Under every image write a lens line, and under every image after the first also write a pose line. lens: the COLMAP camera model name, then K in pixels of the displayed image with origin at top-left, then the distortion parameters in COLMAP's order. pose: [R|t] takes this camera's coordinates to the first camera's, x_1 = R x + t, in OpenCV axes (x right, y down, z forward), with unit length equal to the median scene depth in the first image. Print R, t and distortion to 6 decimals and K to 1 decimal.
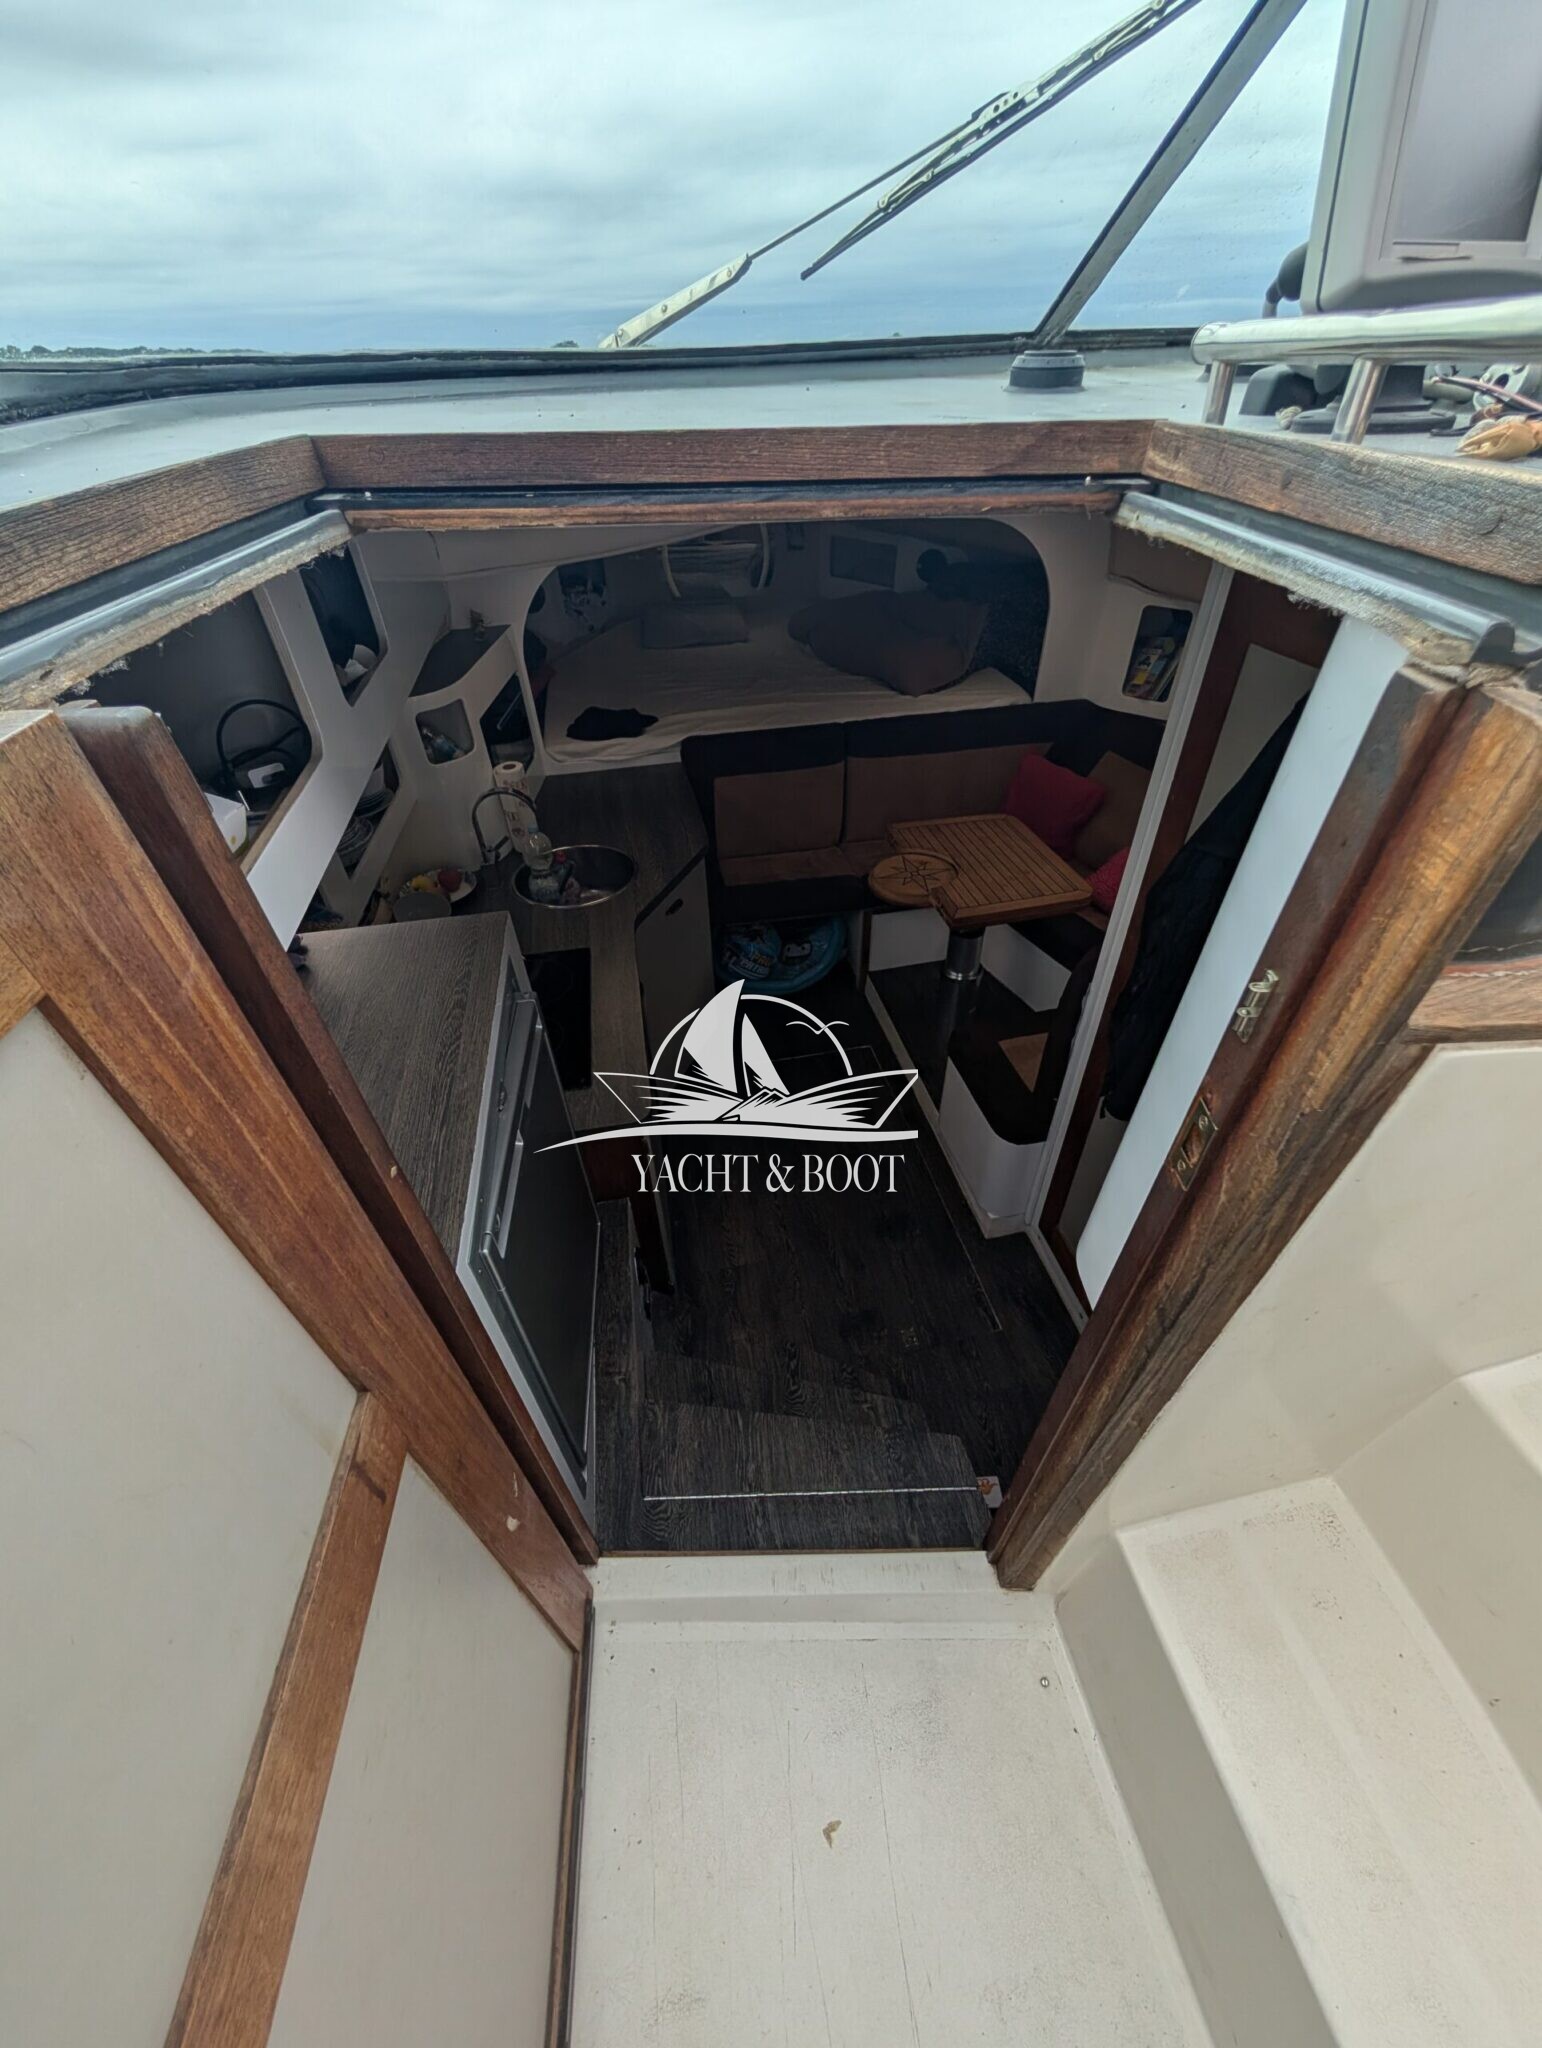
lens RADIAL K [[764.0, 0, 771.0], [0, 764.0, 1024.0], [0, 0, 1]] dist [-0.002236, 0.000135]
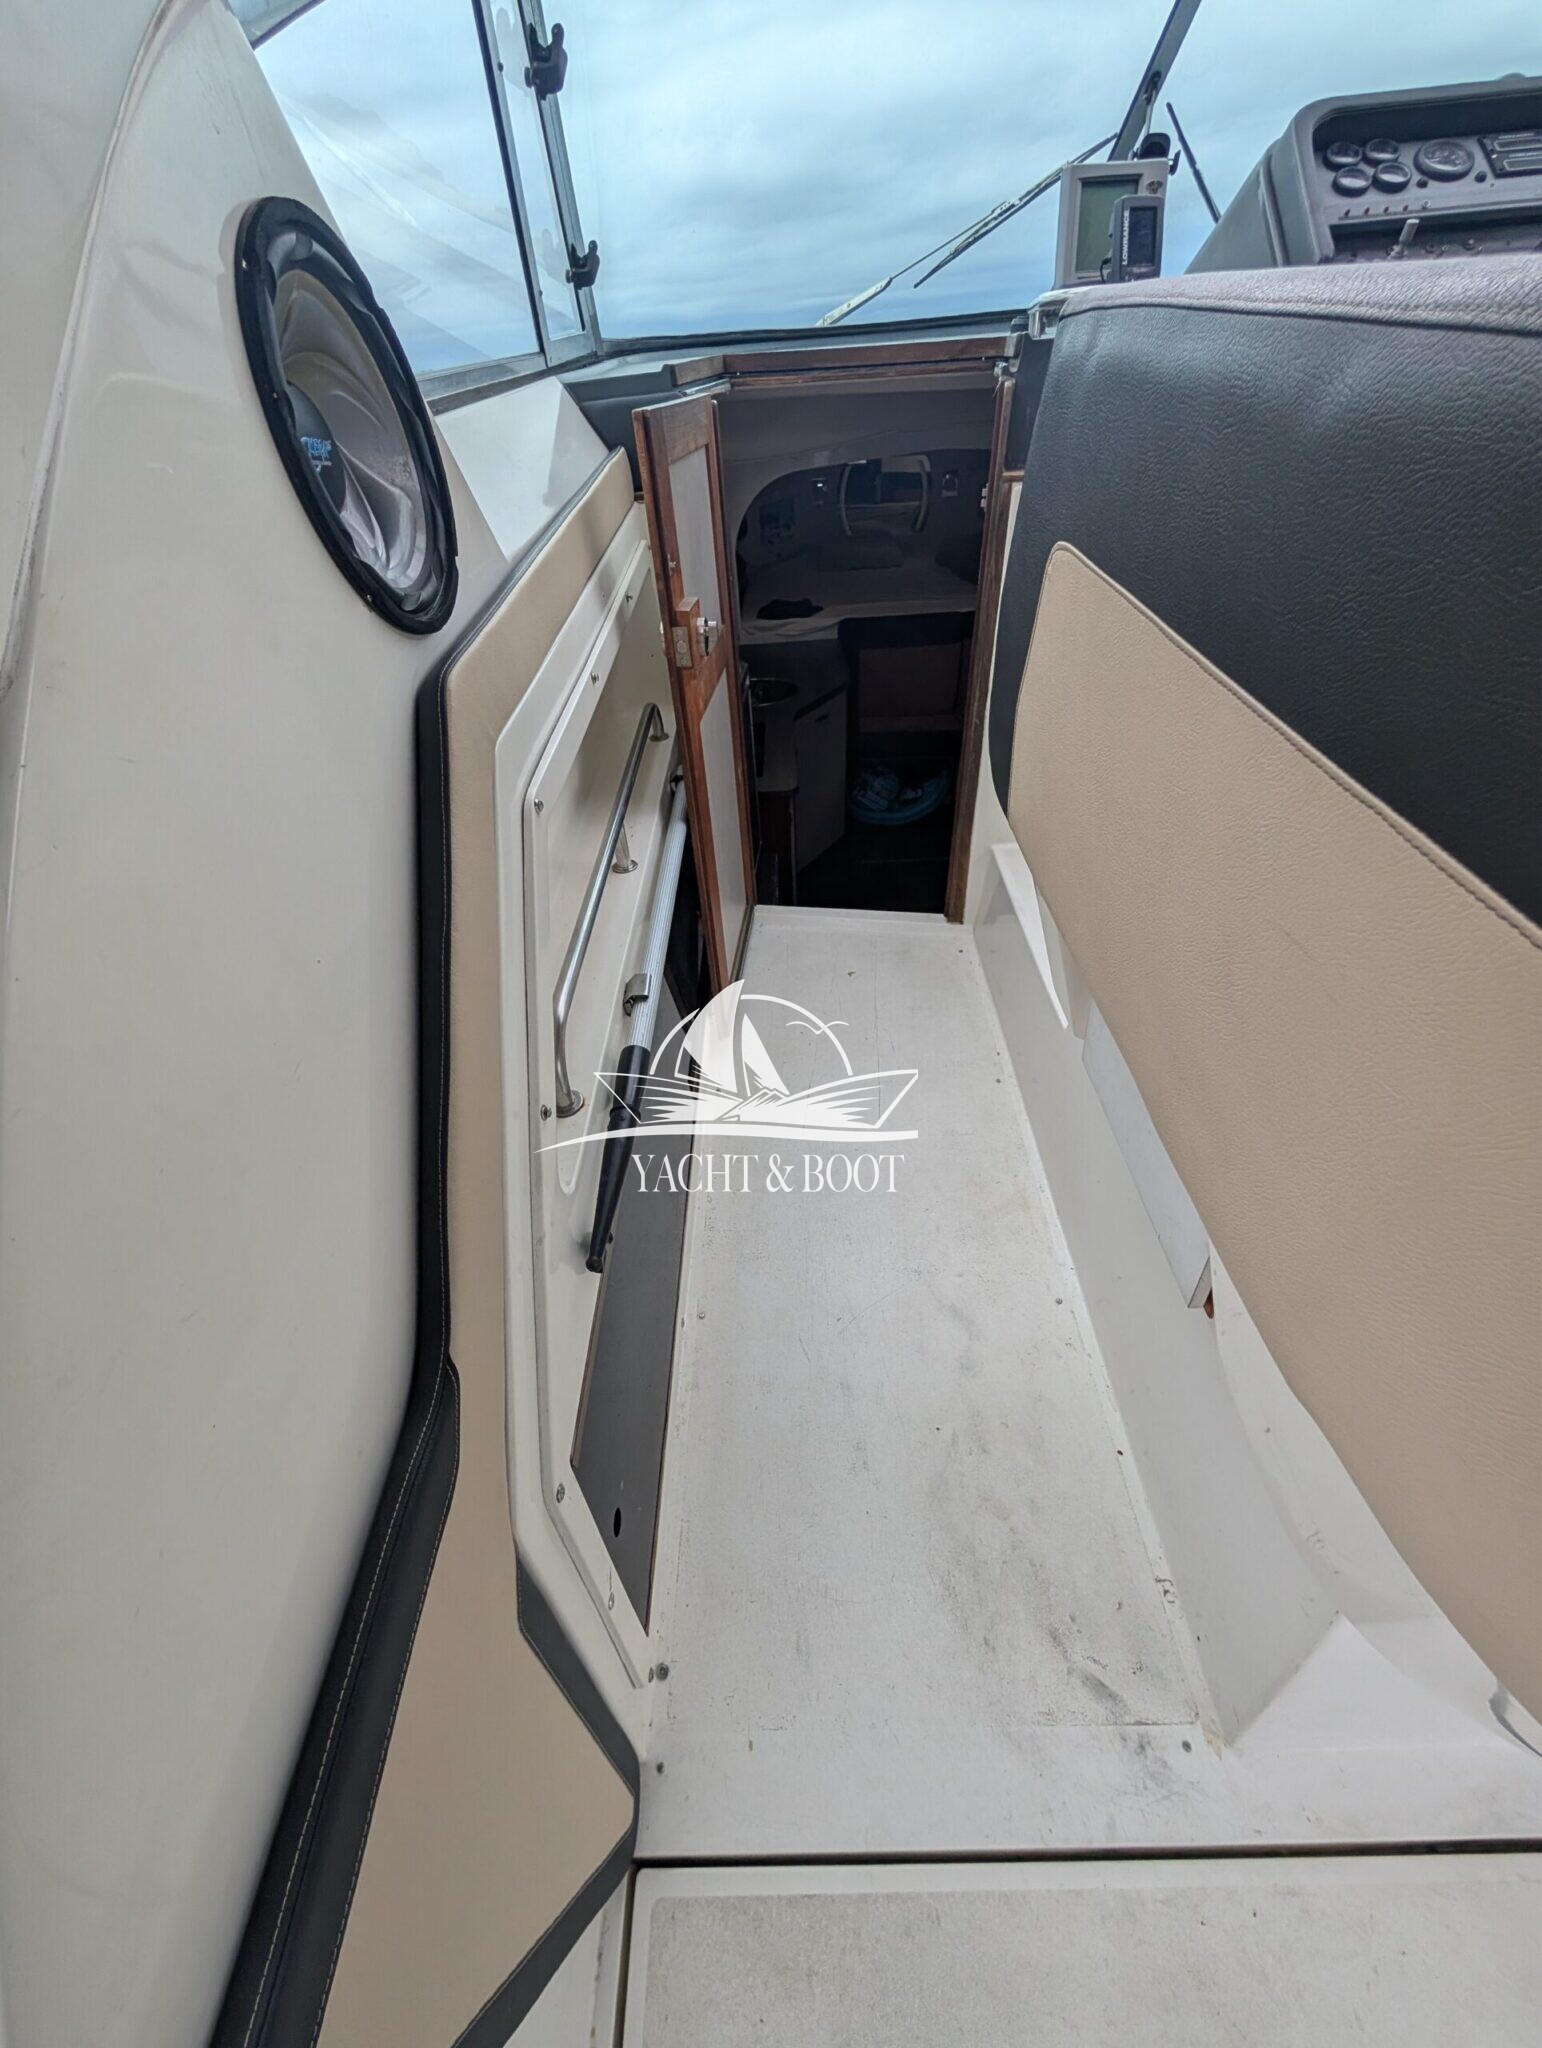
lens RADIAL K [[764.0, 0, 771.0], [0, 764.0, 1024.0], [0, 0, 1]] dist [-0.002236, 0.000135]
pose [[0.979595, 0.105638, -0.170980, 0.072042], [-0.104409, 0.994403, 0.016189, 0.334721], [0.171733, 0.001993, 0.985142, -0.361927]]
